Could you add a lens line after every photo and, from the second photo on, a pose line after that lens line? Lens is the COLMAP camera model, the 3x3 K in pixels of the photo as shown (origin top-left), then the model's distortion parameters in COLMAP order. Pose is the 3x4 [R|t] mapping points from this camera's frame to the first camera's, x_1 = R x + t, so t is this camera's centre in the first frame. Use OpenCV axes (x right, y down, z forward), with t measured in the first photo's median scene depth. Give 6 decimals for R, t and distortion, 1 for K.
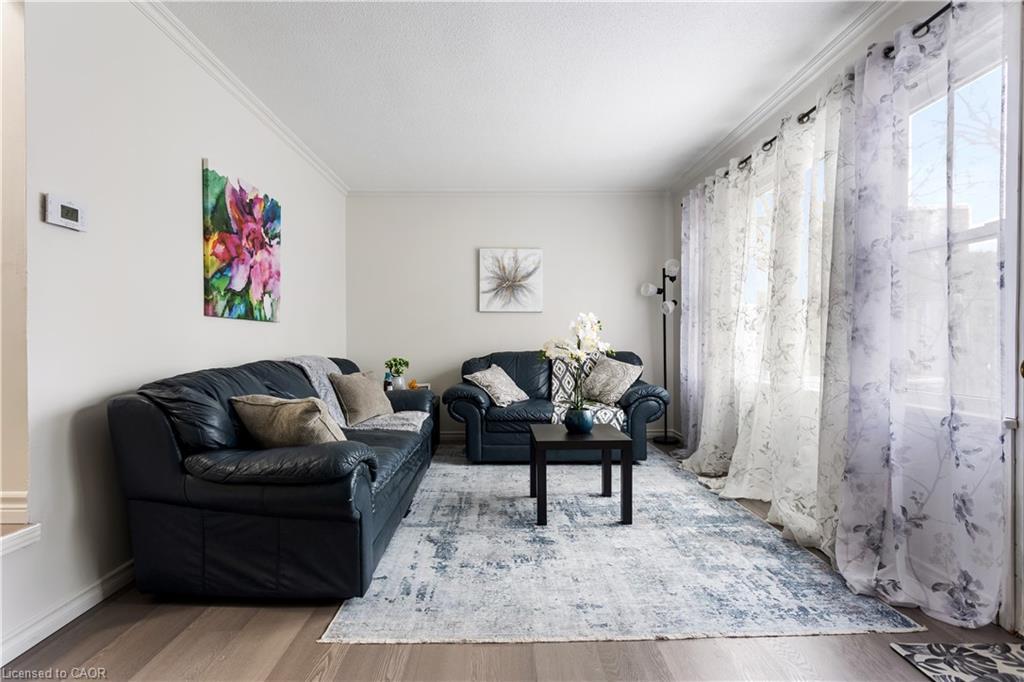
lens RADIAL K [[485.6, 0, 509.5], [0, 485.6, 345.5], [0, 0, 1]] dist [0.004109, 0.003008]
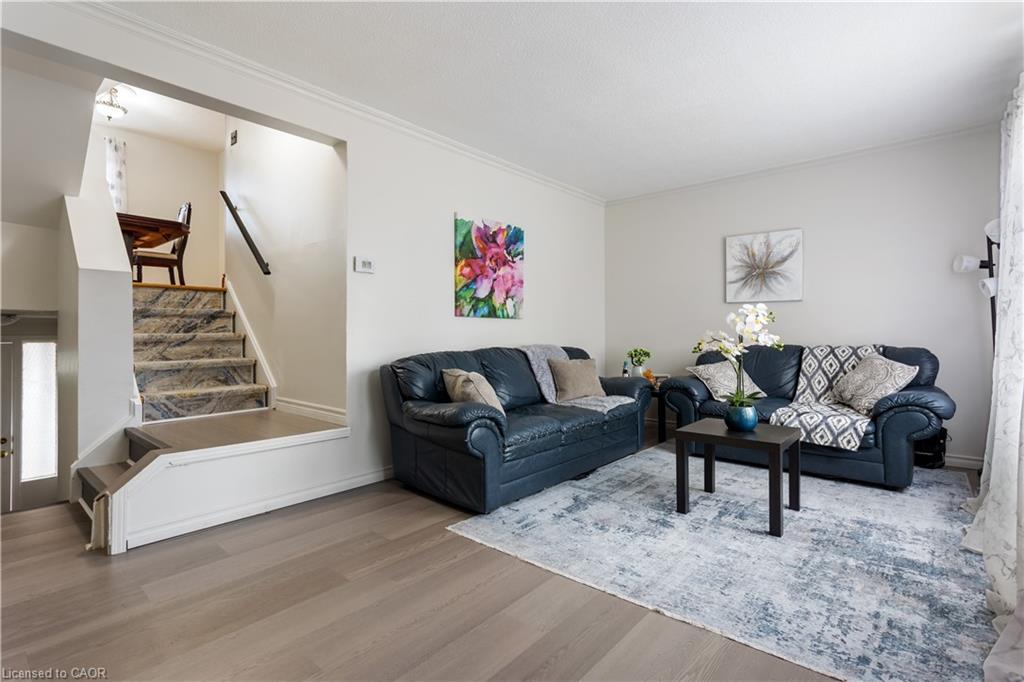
lens RADIAL K [[485.6, 0, 504.1], [0, 485.6, 333.7], [0, 0, 1]] dist [0.004109, 0.003008]
pose [[0.746022, 0.003563, -0.665912, 0.431793], [-0.008043, 0.999961, -0.003660, -0.002658], [0.665873, 0.008086, 0.746022, -0.017936]]
